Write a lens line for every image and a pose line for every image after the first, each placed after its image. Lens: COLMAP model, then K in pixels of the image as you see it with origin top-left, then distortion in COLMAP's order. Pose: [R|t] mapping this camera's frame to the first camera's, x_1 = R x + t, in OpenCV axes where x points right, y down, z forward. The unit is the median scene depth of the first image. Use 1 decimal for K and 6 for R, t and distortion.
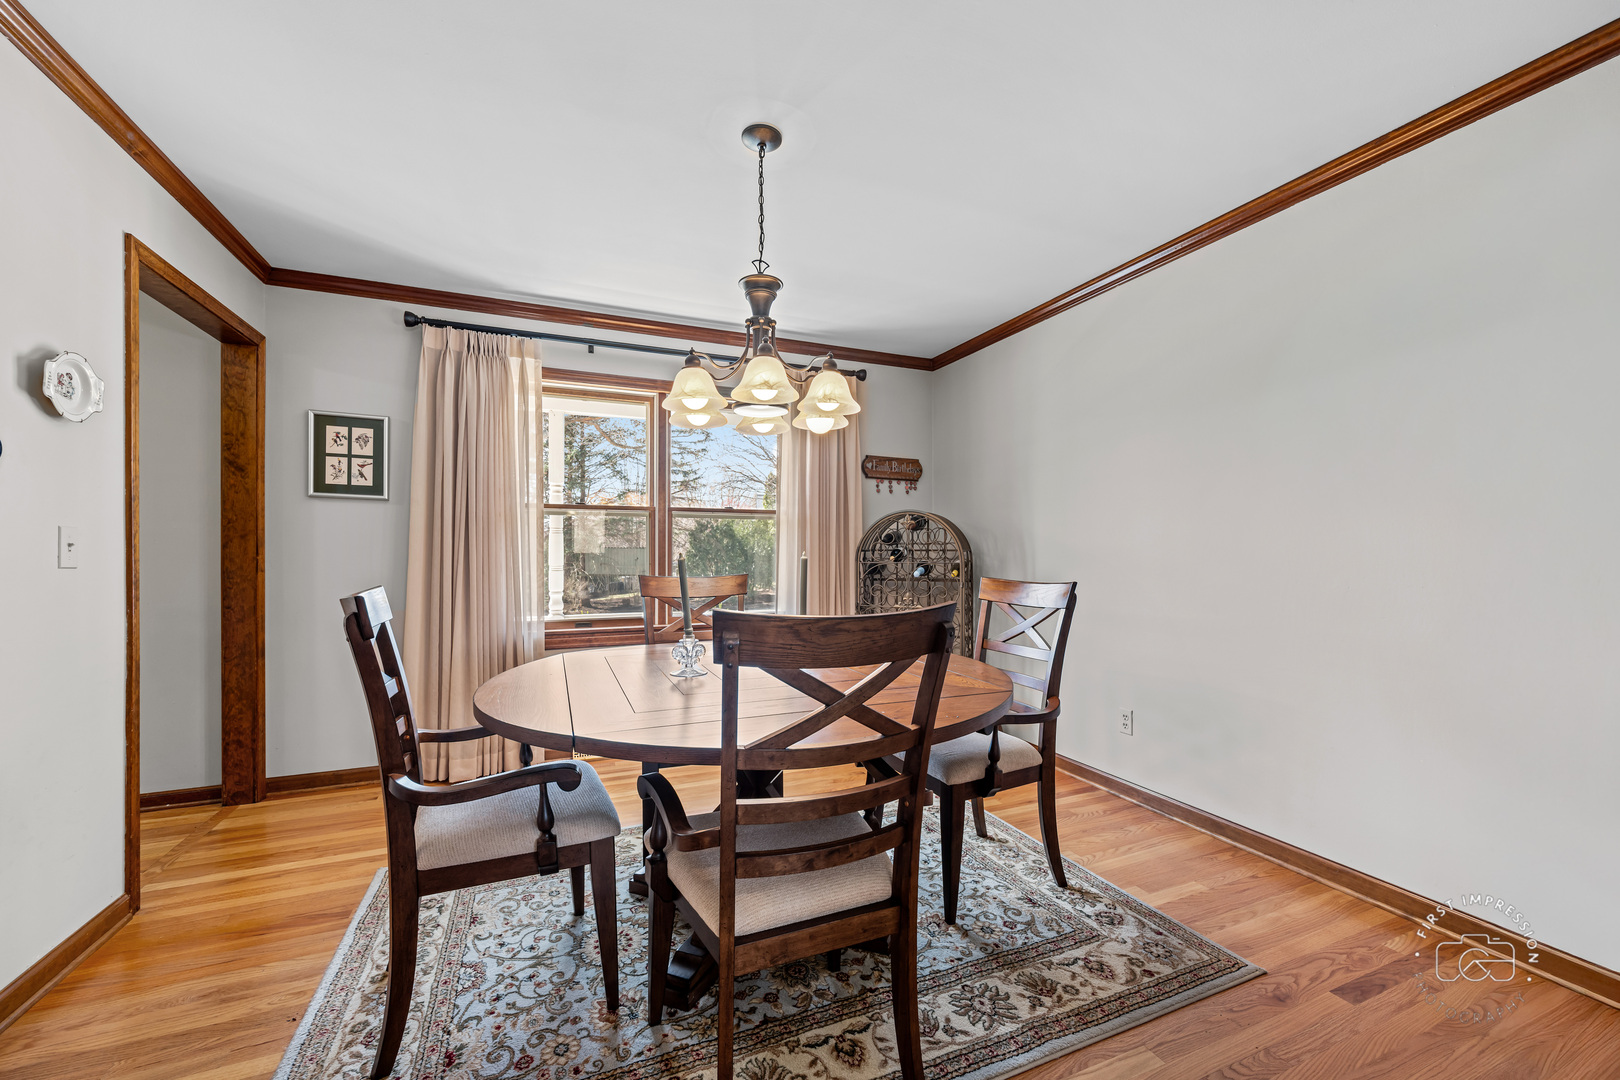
lens RADIAL K [[646.0, 0, 811.8], [0, 646.0, 546.9], [0, 0, 1]] dist [-0.002134, -0.000095]
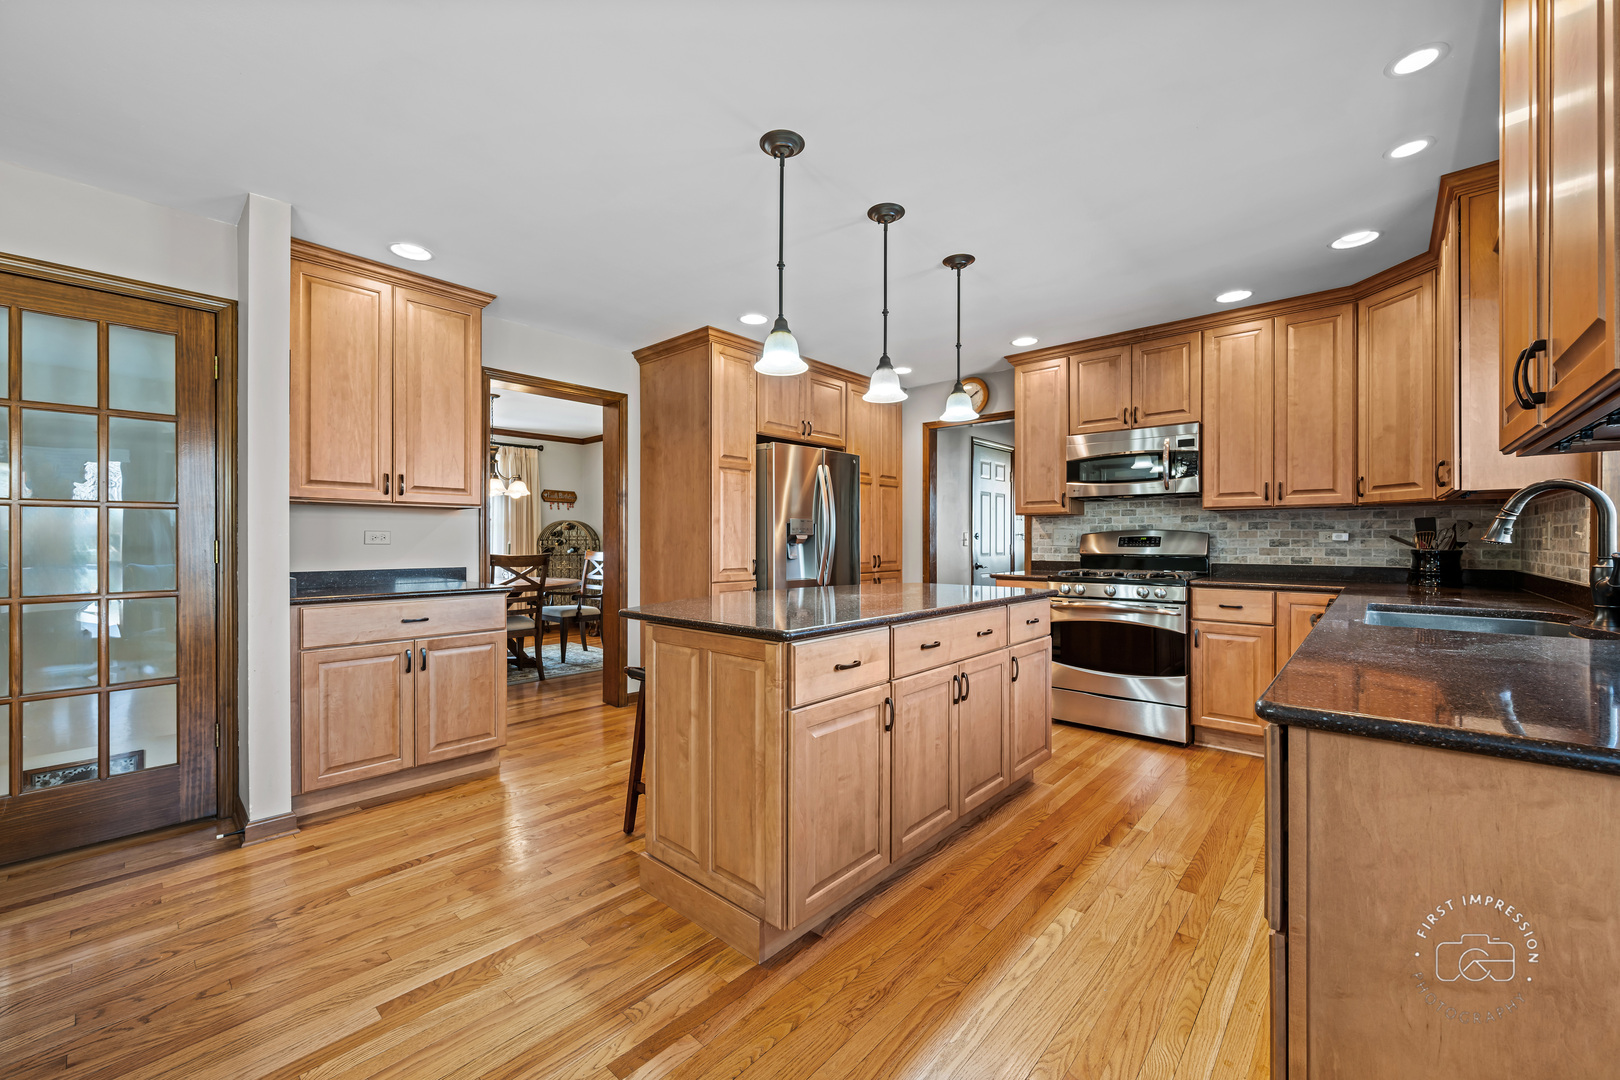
lens RADIAL K [[646.0, 0, 814.8], [0, 646.0, 542.8], [0, 0, 1]] dist [-0.002134, -0.000095]
pose [[0.903788, 0.004809, 0.427954, -0.025123], [-0.007804, 0.999956, 0.005244, -0.007186], [-0.427910, -0.008080, 0.903785, -4.077987]]
